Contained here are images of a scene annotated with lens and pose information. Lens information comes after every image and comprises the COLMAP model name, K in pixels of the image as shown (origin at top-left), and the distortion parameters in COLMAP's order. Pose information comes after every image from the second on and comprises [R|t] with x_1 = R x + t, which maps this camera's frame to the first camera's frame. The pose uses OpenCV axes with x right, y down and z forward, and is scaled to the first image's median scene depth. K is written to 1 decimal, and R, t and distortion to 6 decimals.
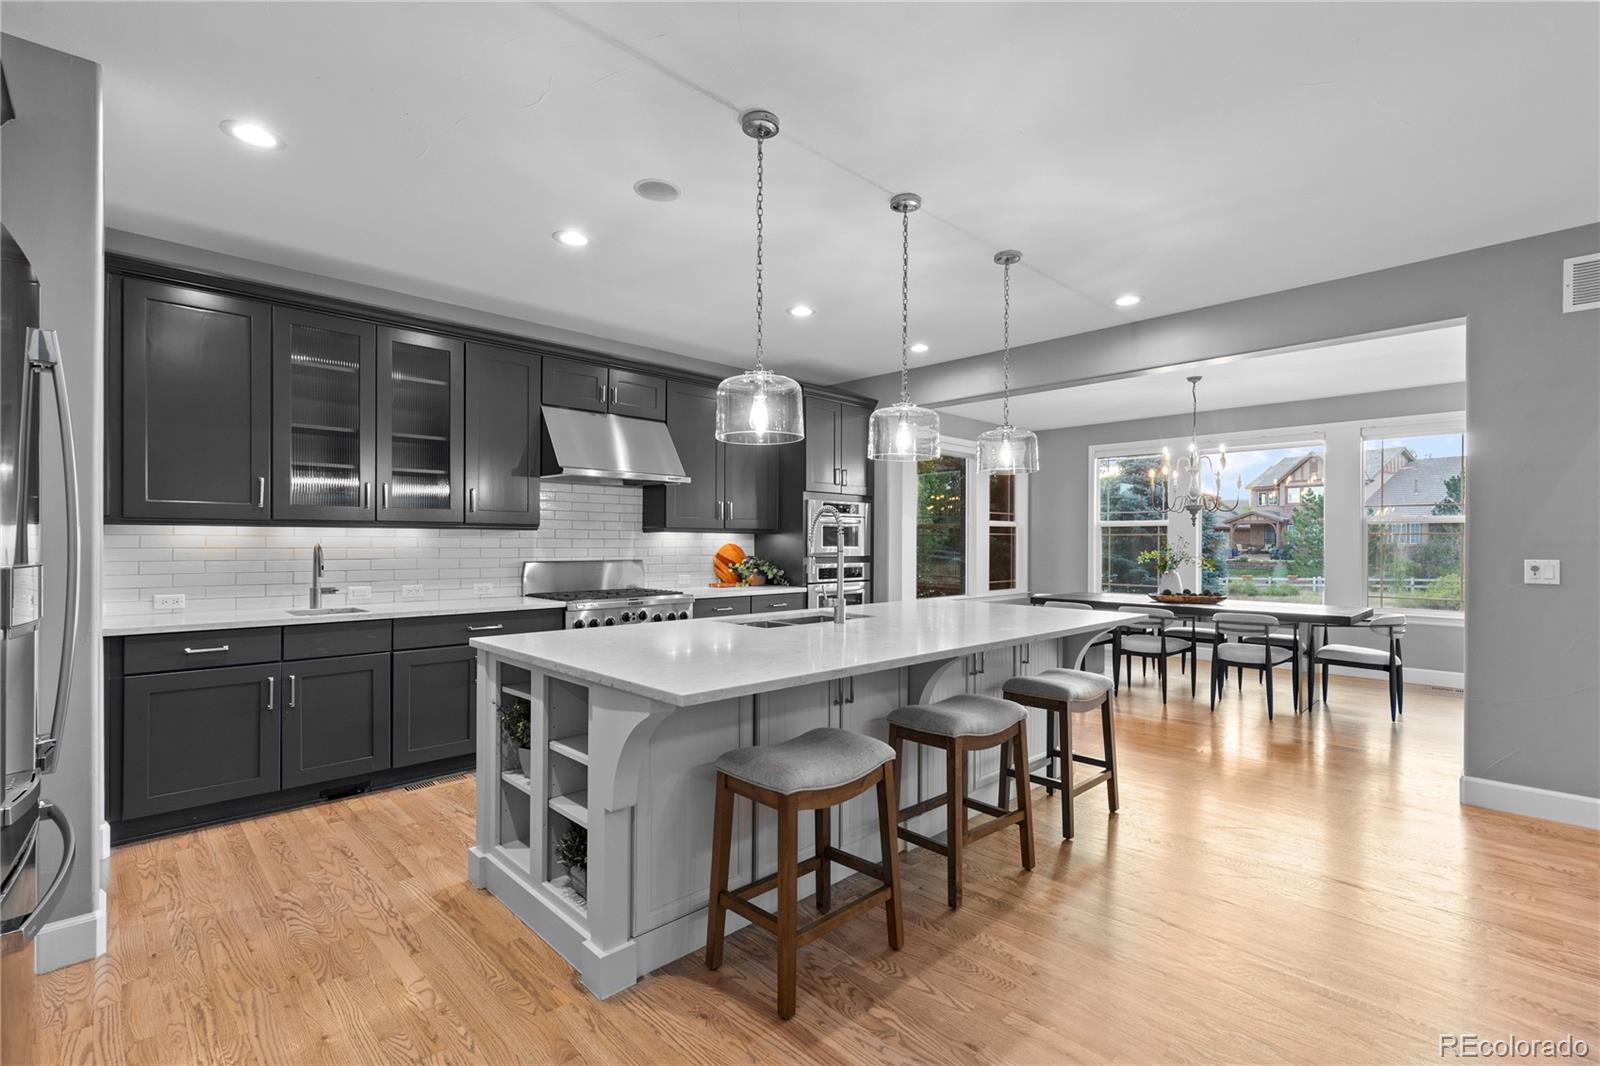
lens RADIAL K [[716.4, 0, 800.2], [0, 716.4, 539.9], [0, 0, 1]] dist [0.002226, -0.000062]
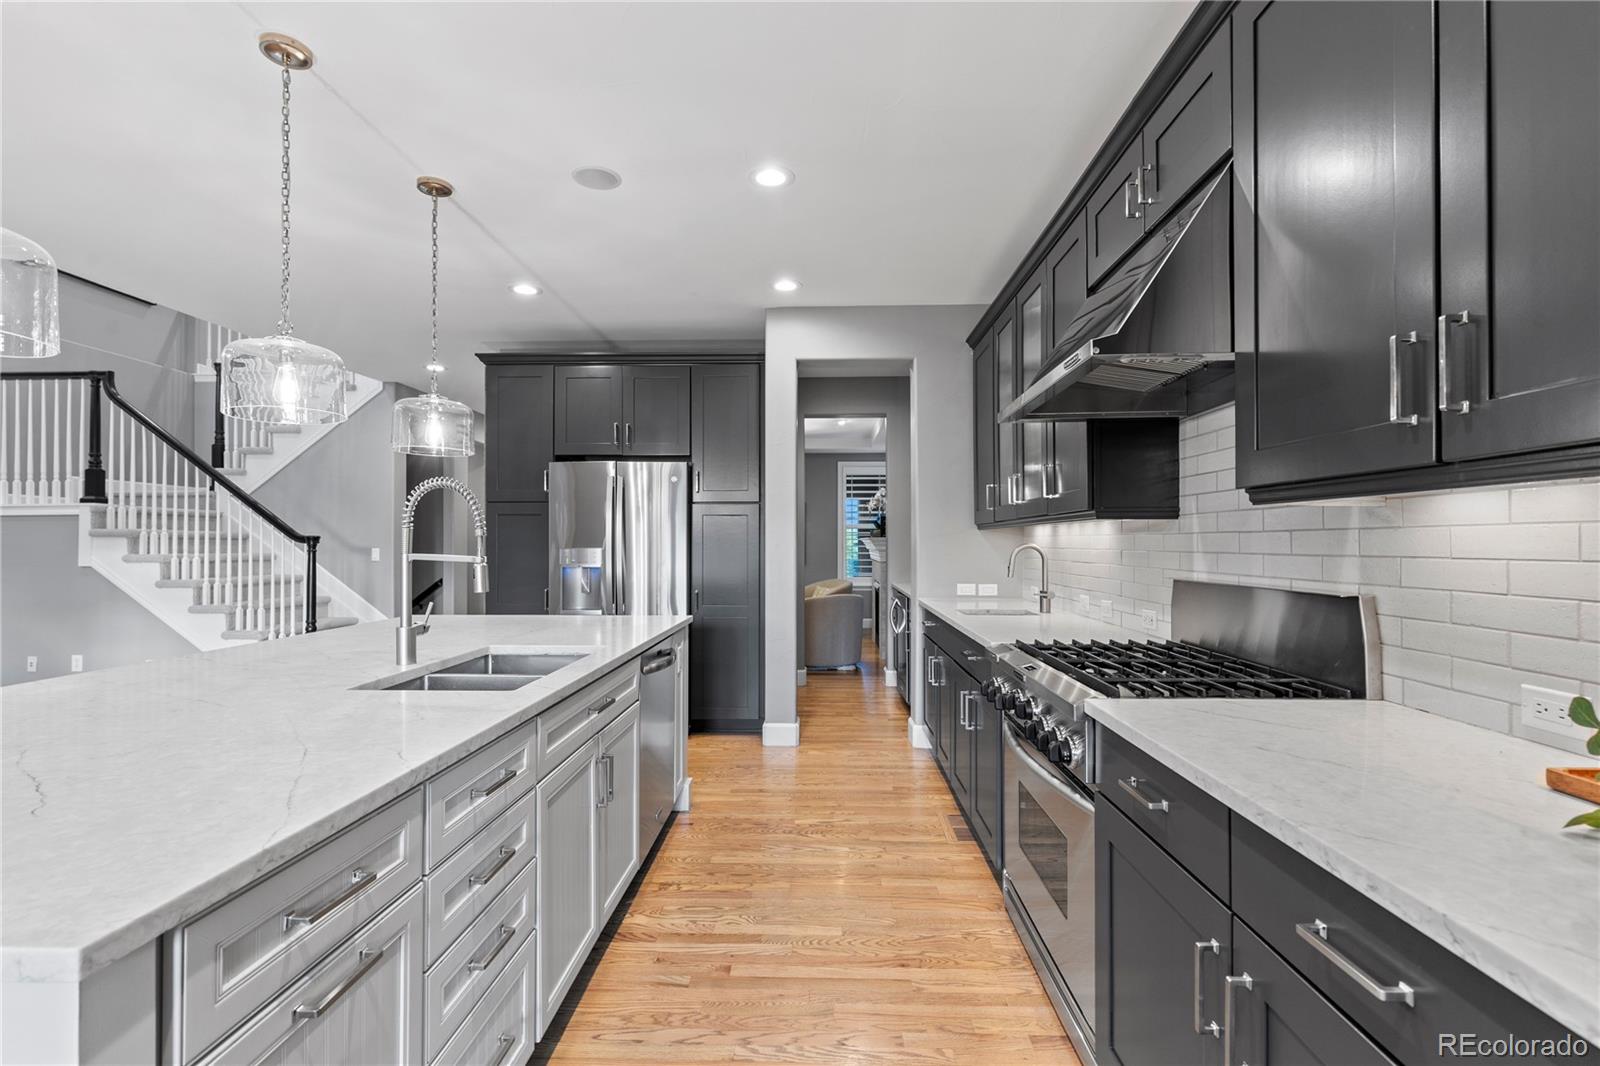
lens RADIAL K [[718.1, 0, 800.2], [0, 718.1, 535.1], [0, 0, 1]] dist [0.001248, 0.000360]
pose [[-0.717653, -0.011119, -0.696312, 0.149685], [-0.000788, 0.999885, -0.015154, 0.006412], [0.696400, -0.010327, -0.717579, 1.017730]]
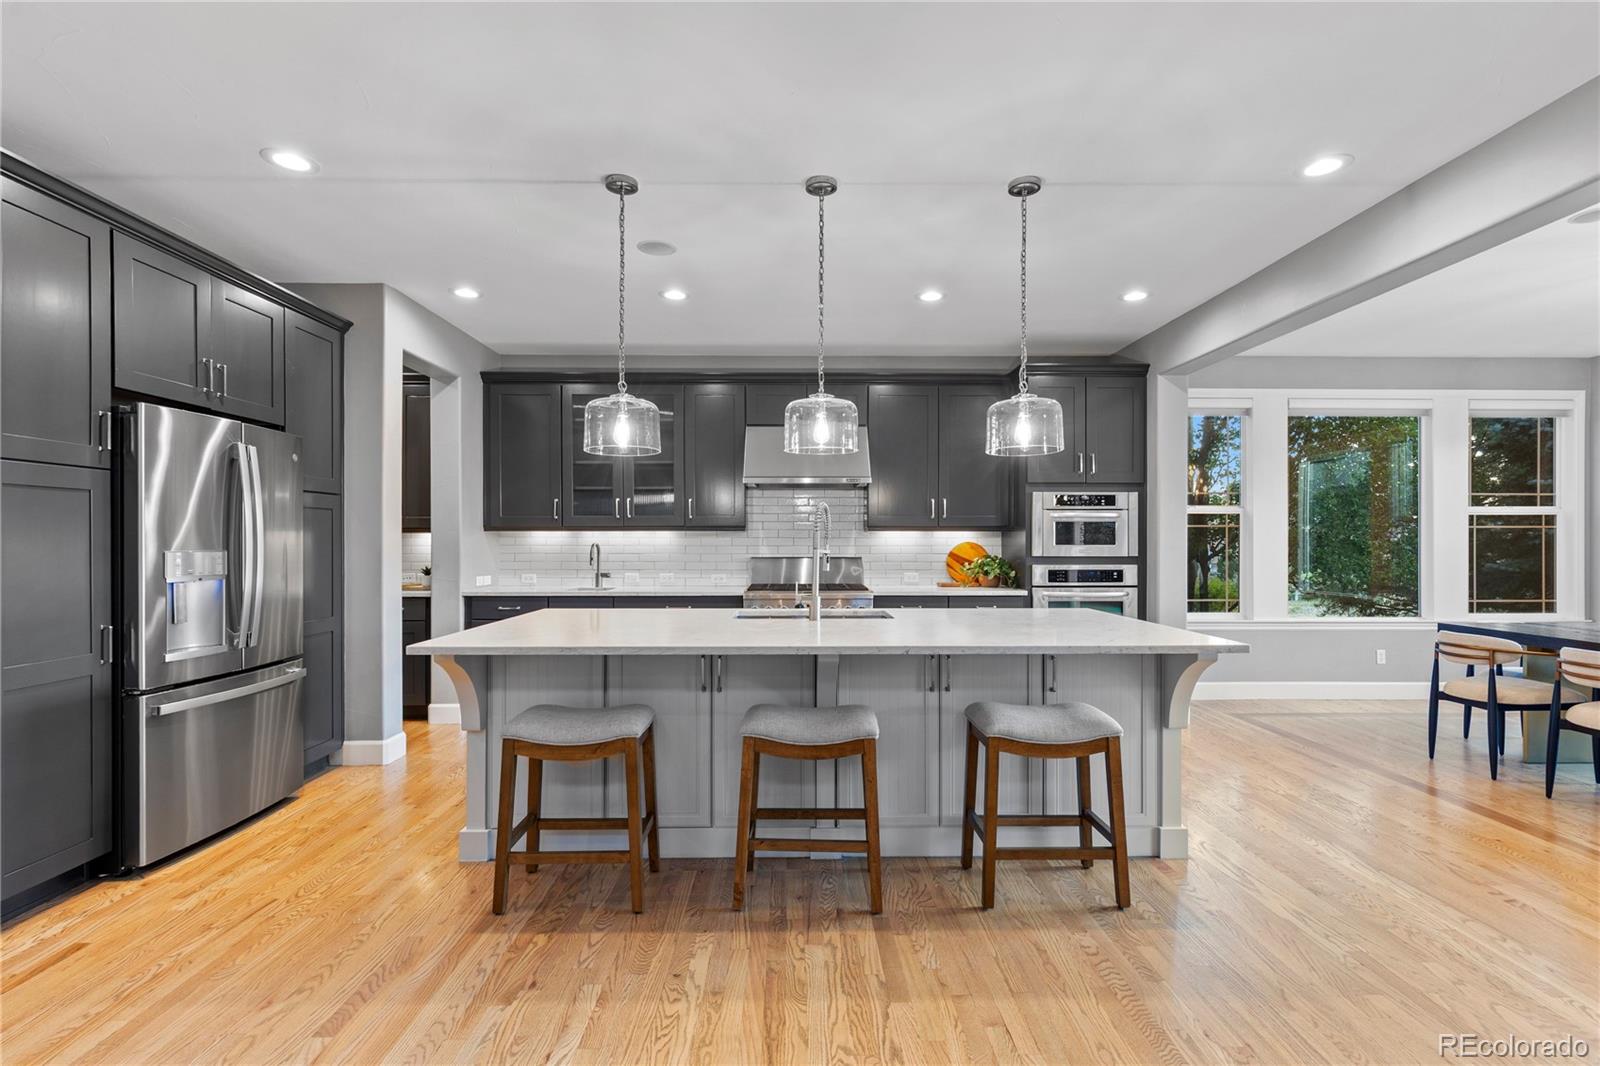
lens RADIAL K [[730.1, 0, 800.5], [0, 730.1, 540.1], [0, 0, 1]] dist [0.002191, -0.000096]
pose [[0.727033, -0.003699, -0.686592, 0.438729], [0.004125, 0.999991, -0.001019, 0.002919], [0.686590, -0.002091, 0.727042, 0.148648]]
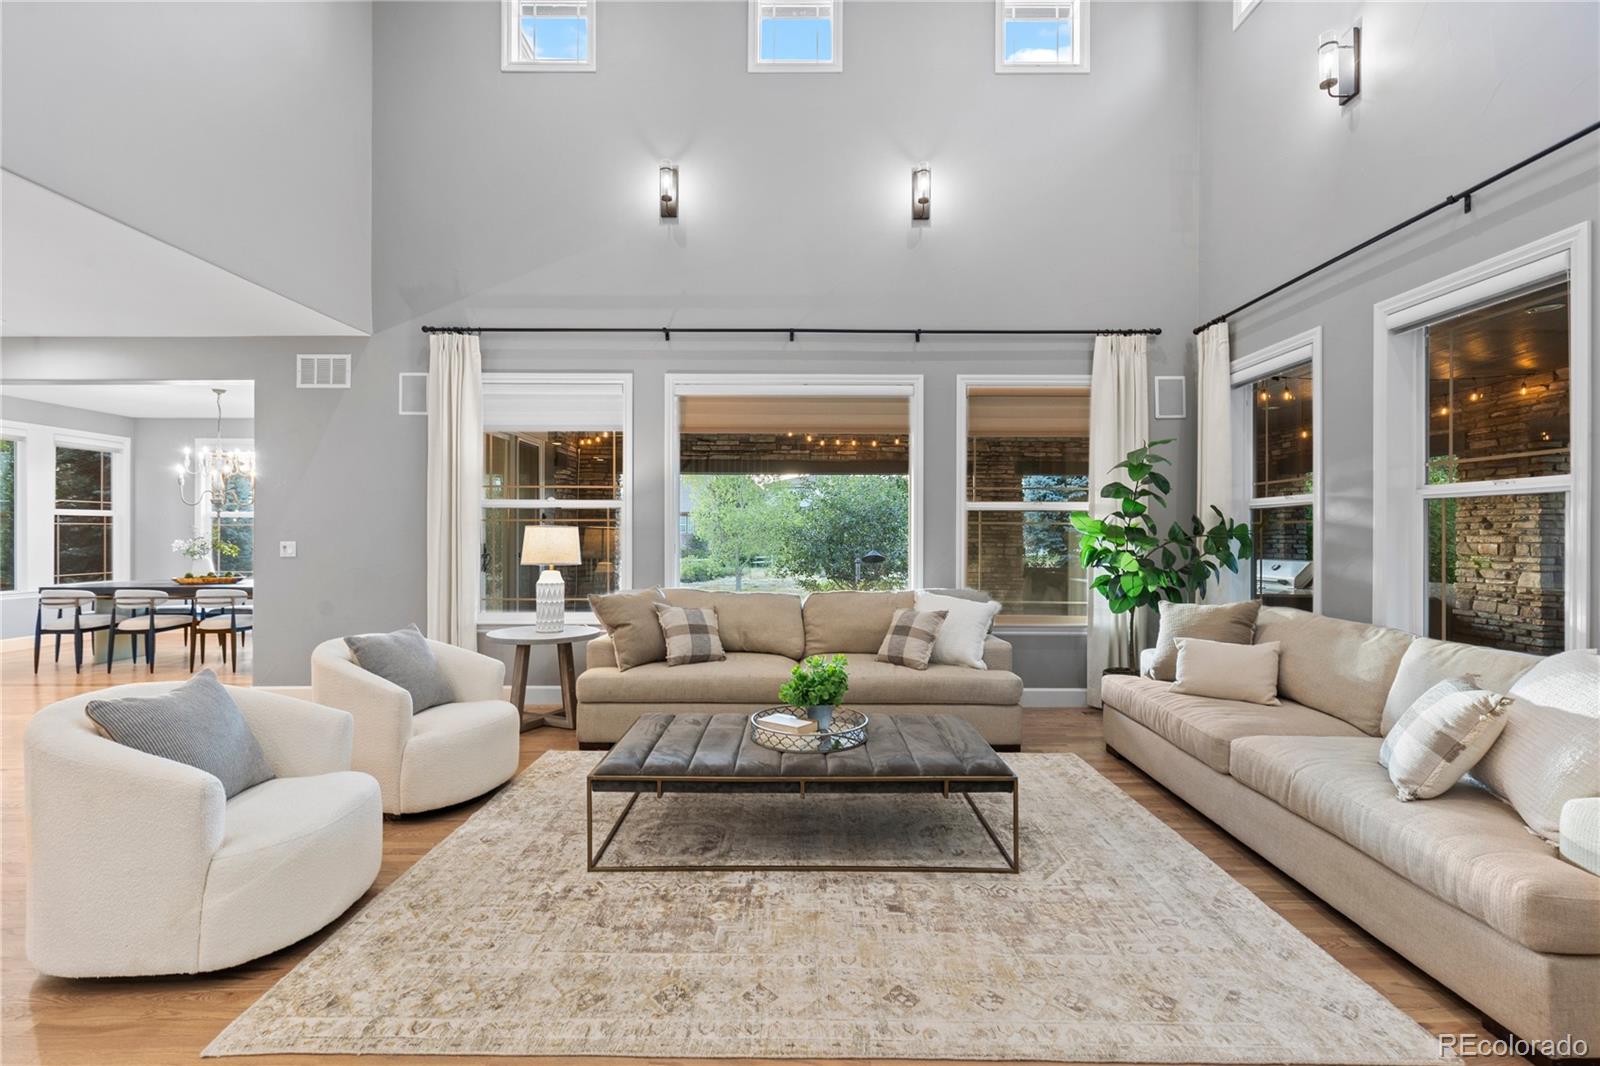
lens RADIAL K [[729.6, 0, 804.9], [0, 729.6, 531.4], [0, 0, 1]] dist [0.003590, -0.000181]
pose [[0.695290, -0.002715, 0.718725, 0.407244], [0.001730, 0.999996, 0.002103, 0.002606], [-0.718728, -0.000219, 0.695292, -0.569809]]
